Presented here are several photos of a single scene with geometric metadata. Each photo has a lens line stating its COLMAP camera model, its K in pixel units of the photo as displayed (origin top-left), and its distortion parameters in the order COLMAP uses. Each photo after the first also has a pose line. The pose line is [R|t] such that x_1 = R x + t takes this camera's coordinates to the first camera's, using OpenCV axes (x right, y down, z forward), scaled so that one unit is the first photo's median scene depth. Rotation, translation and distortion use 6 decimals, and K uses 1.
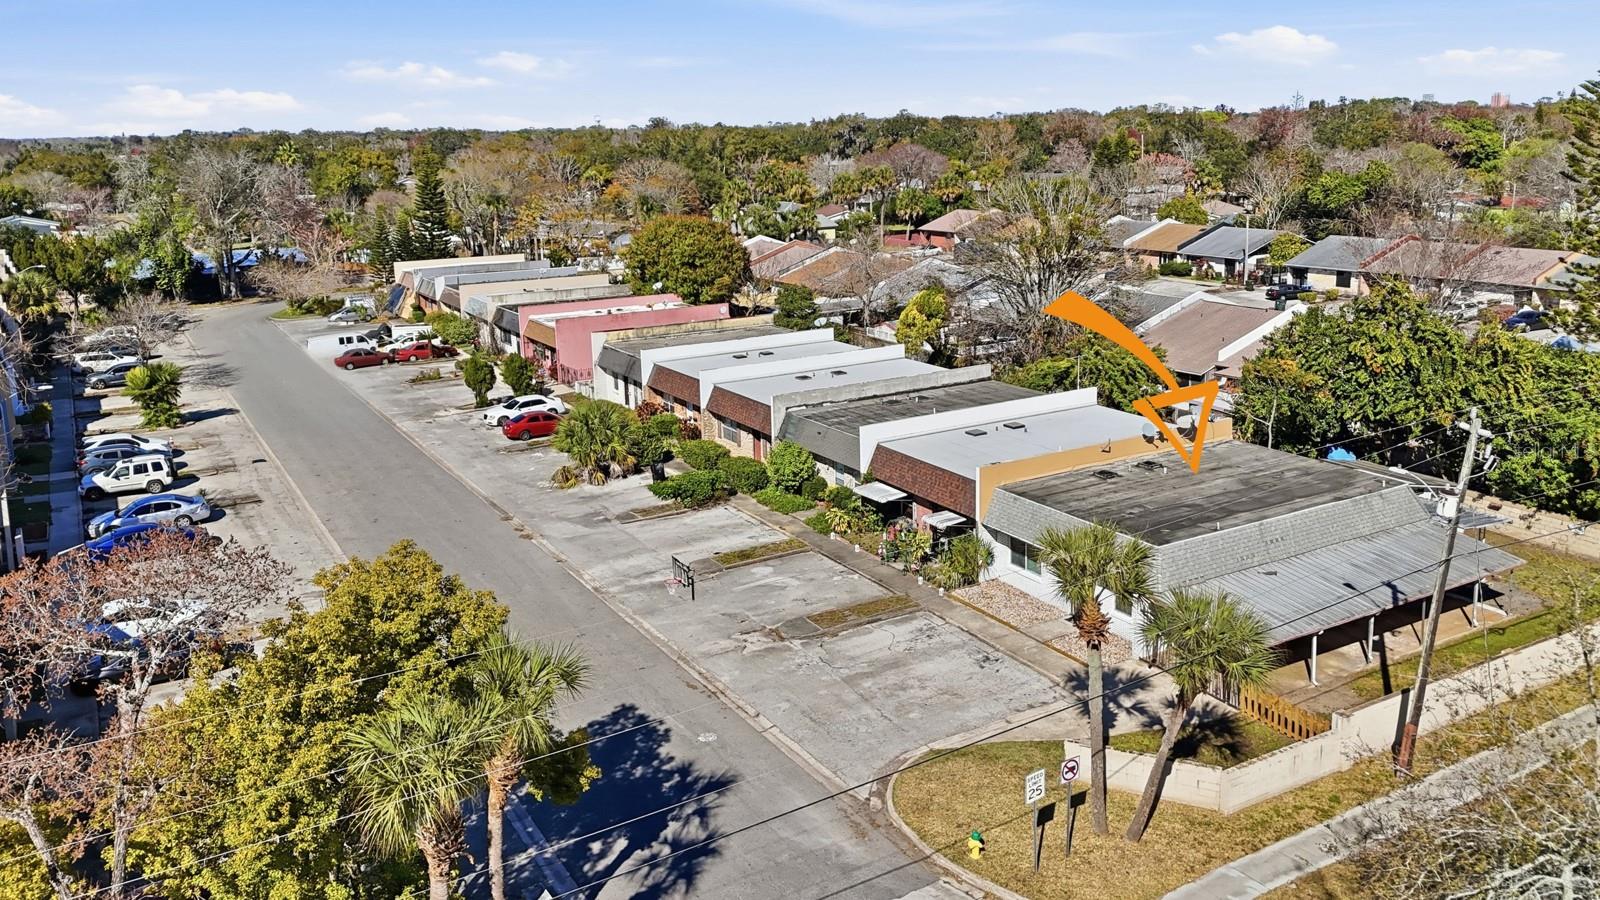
lens RADIAL K [[1168.5, 0, 764.1], [0, 1168.5, 449.2], [0, 0, 1]] dist [-0.003883, -0.002231]
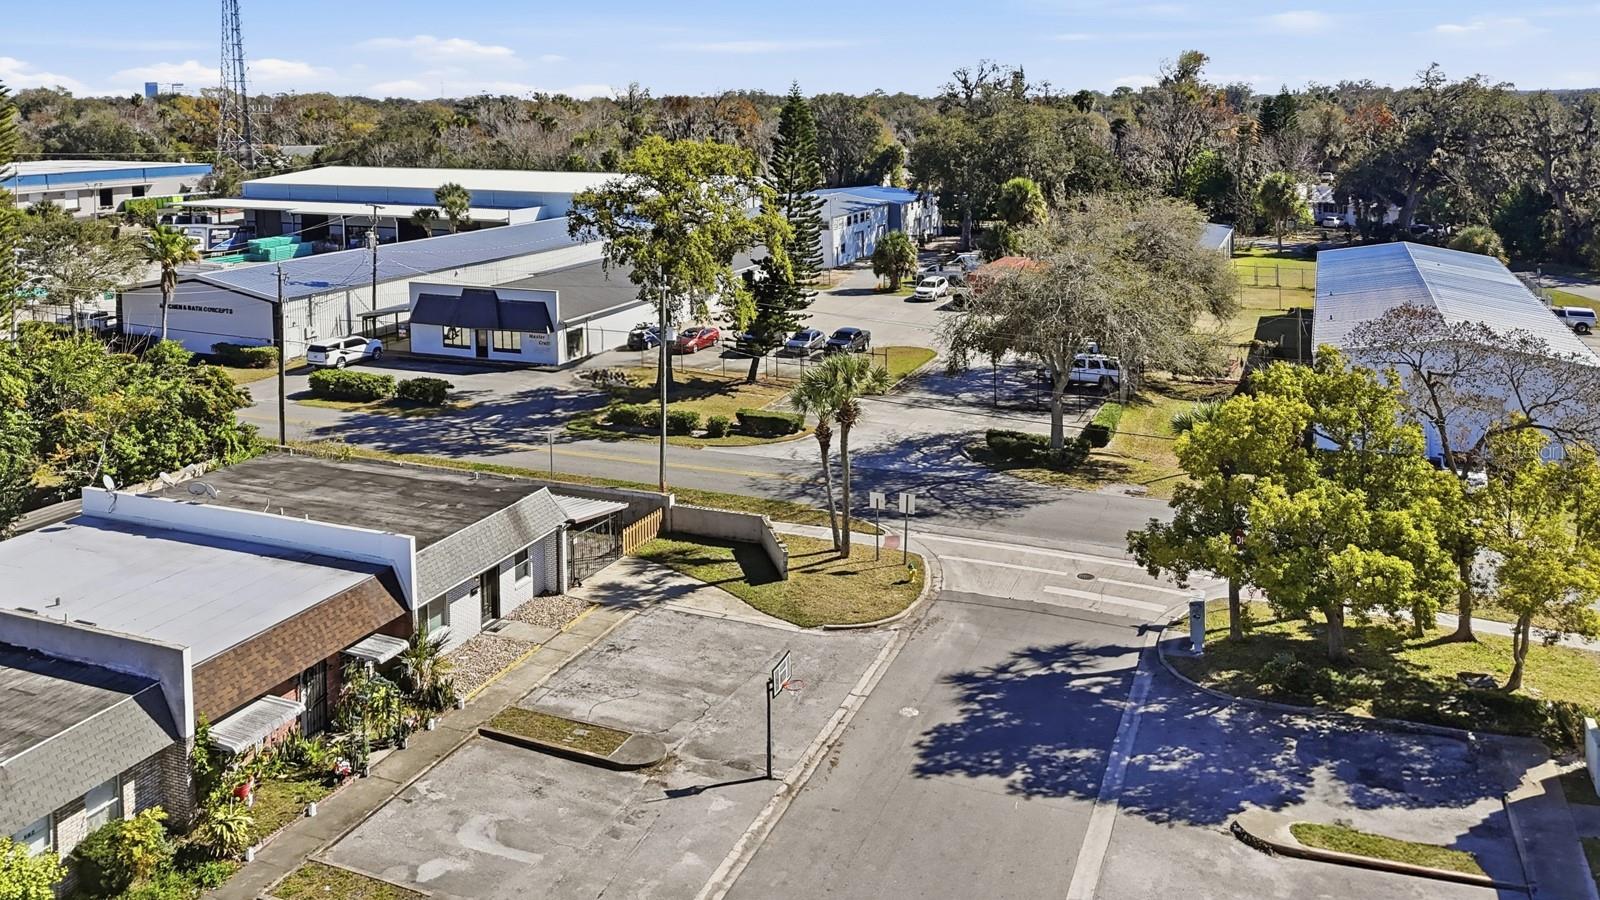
lens RADIAL K [[1168.5, 0, 764.1], [0, 1168.5, 449.2], [0, 0, 1]] dist [-0.003883, -0.002231]
pose [[-0.600081, -0.188607, 0.777387, -0.698458], [0.229387, 0.890424, 0.393100, -0.370515], [-0.766345, 0.414214, -0.491062, 1.468133]]
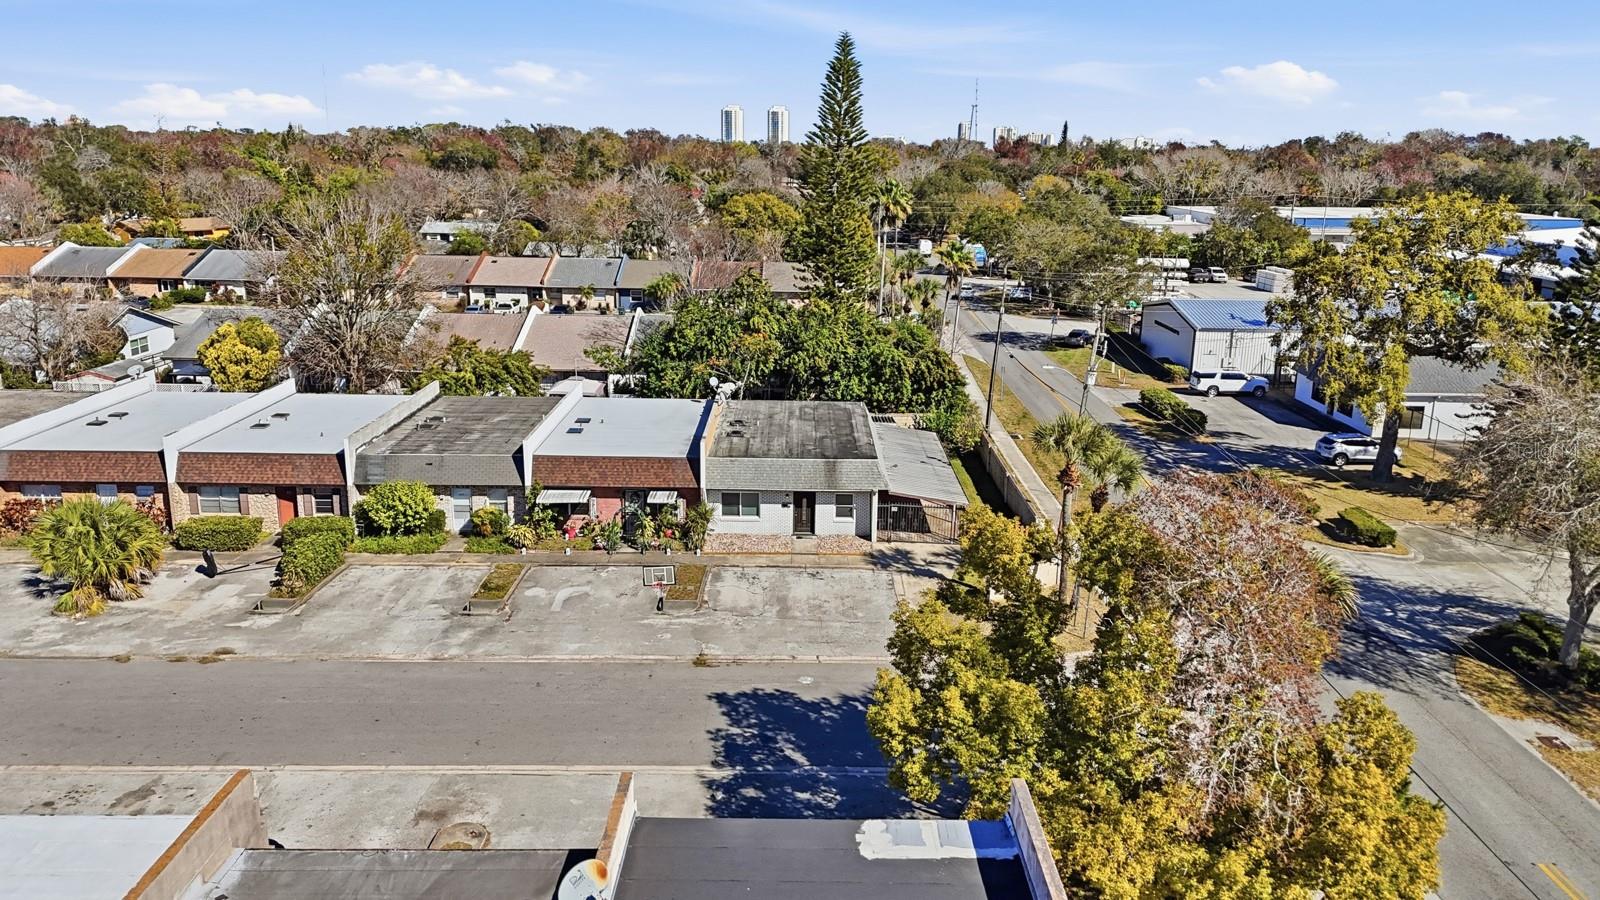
lens RADIAL K [[1149.2, 0, 800.0], [0, 1149.2, 450.0], [0, 0, 1]] dist [-0.000299, -0.000117]
pose [[0.483322, -0.181093, 0.856507, -0.977472], [0.194333, 0.976155, 0.096729, -0.089210], [-0.853601, 0.119697, 0.506990, 0.387893]]
